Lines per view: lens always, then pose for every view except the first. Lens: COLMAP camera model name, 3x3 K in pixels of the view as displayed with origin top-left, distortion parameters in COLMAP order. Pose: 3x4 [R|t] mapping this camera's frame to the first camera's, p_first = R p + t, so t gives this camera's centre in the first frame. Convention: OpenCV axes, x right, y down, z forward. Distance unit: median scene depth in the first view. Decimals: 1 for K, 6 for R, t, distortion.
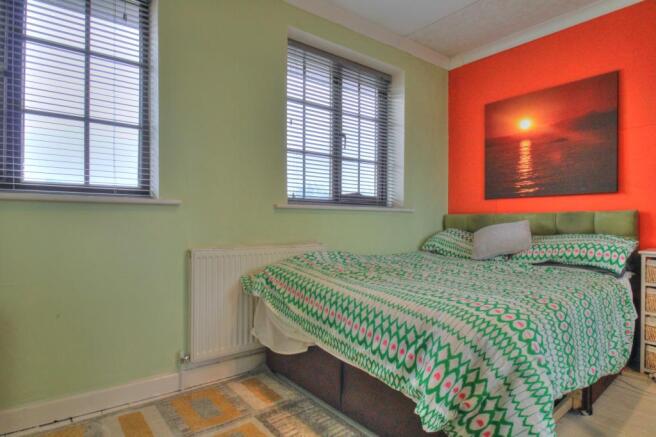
lens RADIAL K [[363.4, 0, 314.3], [0, 363.4, 218.6], [0, 0, 1]] dist [-0.005401, -0.001024]
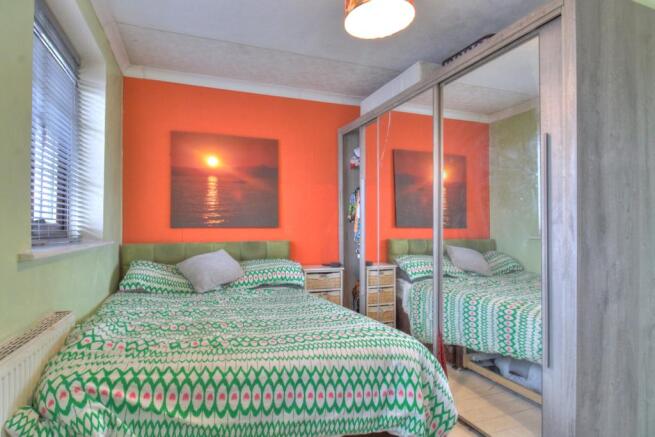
lens RADIAL K [[362.8, 0, 326.1], [0, 362.8, 221.3], [0, 0, 1]] dist [-0.005401, -0.001024]
pose [[0.282203, 0.014971, 0.959238, -0.431783], [-0.002087, 0.999885, -0.014992, -0.071925], [-0.959352, 0.002228, 0.282202, 0.412172]]
